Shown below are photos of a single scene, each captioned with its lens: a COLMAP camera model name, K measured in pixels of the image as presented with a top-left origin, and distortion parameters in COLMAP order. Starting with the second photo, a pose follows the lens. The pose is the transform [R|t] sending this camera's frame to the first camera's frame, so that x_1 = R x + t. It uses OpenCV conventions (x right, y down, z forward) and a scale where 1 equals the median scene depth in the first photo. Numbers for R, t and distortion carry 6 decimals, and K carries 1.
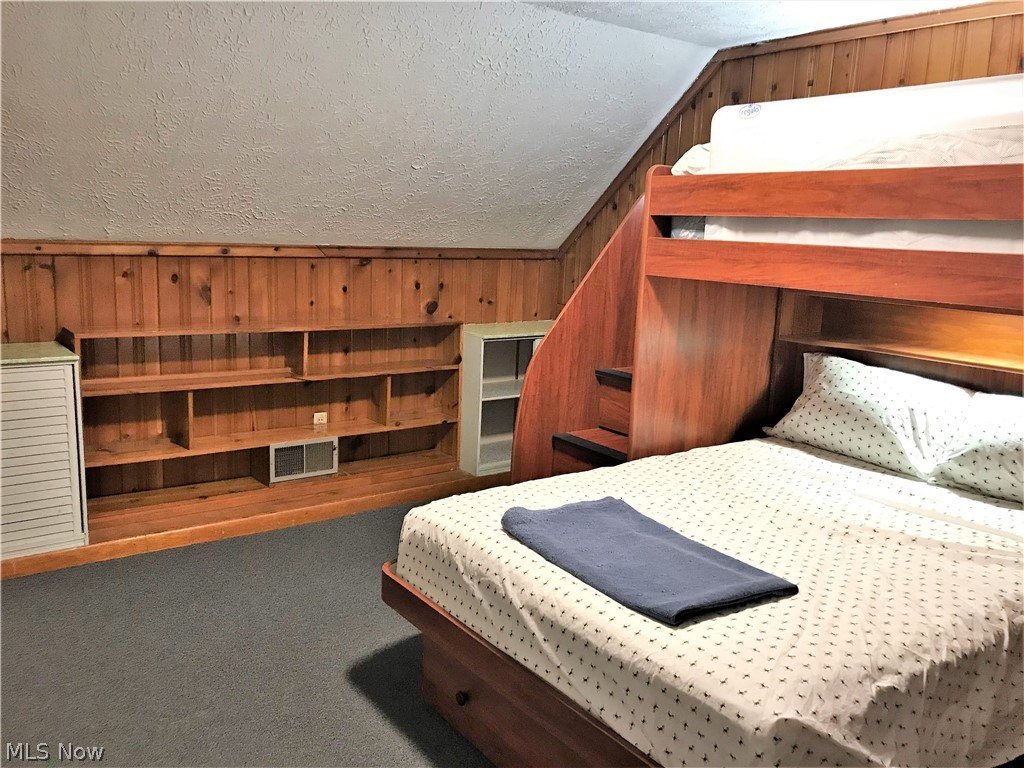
lens RADIAL K [[845.7, 0, 484.4], [0, 845.7, 363.4], [0, 0, 1]] dist [0.017889, -0.025304]
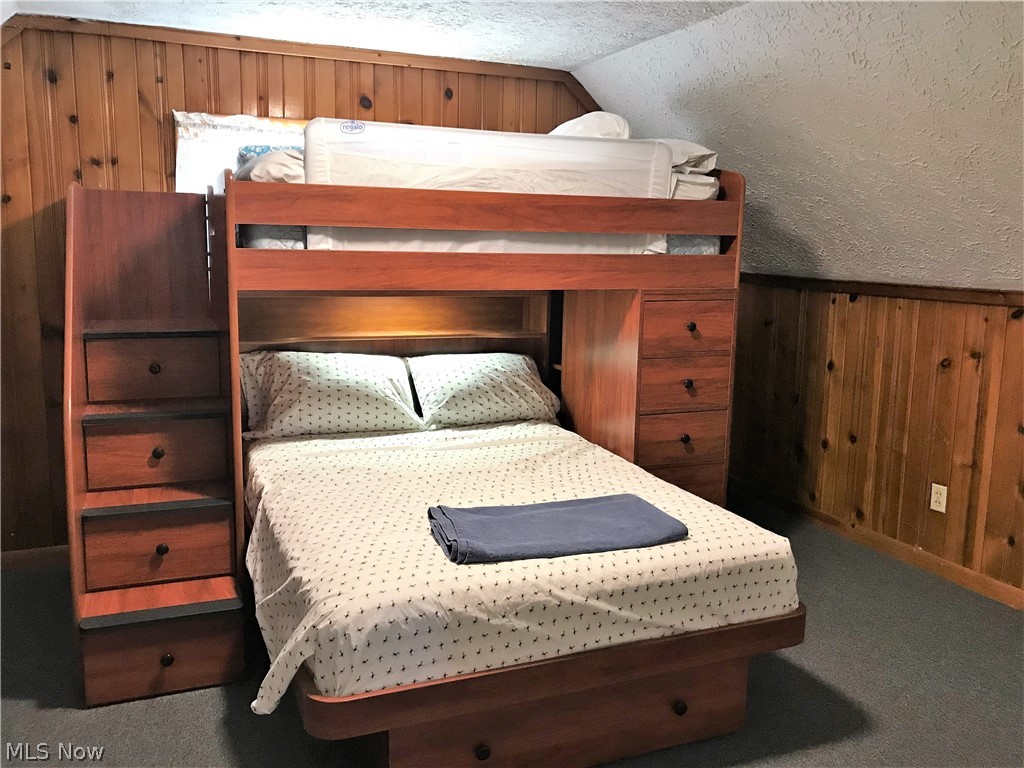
lens RADIAL K [[845.7, 0, 497.6], [0, 845.7, 374.7], [0, 0, 1]] dist [0.017889, -0.025304]
pose [[0.224244, -0.180703, 0.957633, -0.718343], [0.146809, 0.977708, 0.150113, -0.128614], [-0.963412, 0.106927, 0.245774, 0.602293]]
